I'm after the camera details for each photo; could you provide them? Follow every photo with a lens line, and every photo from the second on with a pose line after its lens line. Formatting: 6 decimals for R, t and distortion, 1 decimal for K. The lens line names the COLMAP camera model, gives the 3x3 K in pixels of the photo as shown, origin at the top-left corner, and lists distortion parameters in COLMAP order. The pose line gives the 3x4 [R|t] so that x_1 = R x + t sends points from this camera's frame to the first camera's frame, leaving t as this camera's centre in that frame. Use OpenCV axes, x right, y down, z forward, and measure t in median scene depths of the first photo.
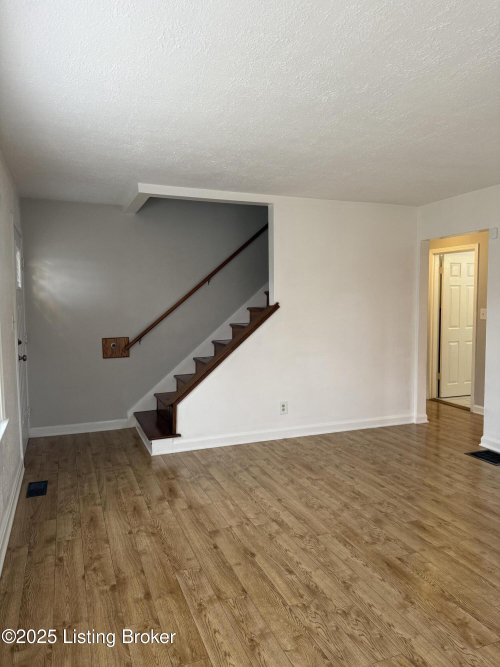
lens RADIAL K [[469.6, 0, 250.0], [0, 469.6, 333.5], [0, 0, 1]] dist [0.098669, -0.145057]
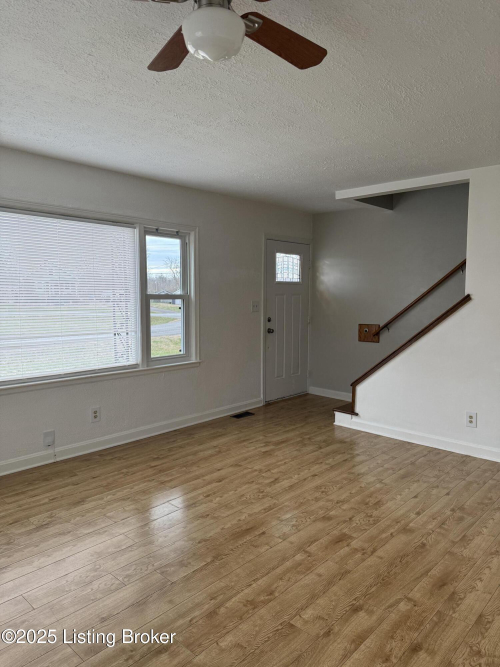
lens RADIAL K [[469.6, 0, 250.0], [0, 469.6, 333.5], [0, 0, 1]] dist [0.098669, -0.145057]
pose [[0.436424, 0.087218, -0.895504, 0.948244], [-0.074715, 0.995366, 0.060531, -0.025871], [0.896634, 0.040491, 0.440918, 0.380838]]
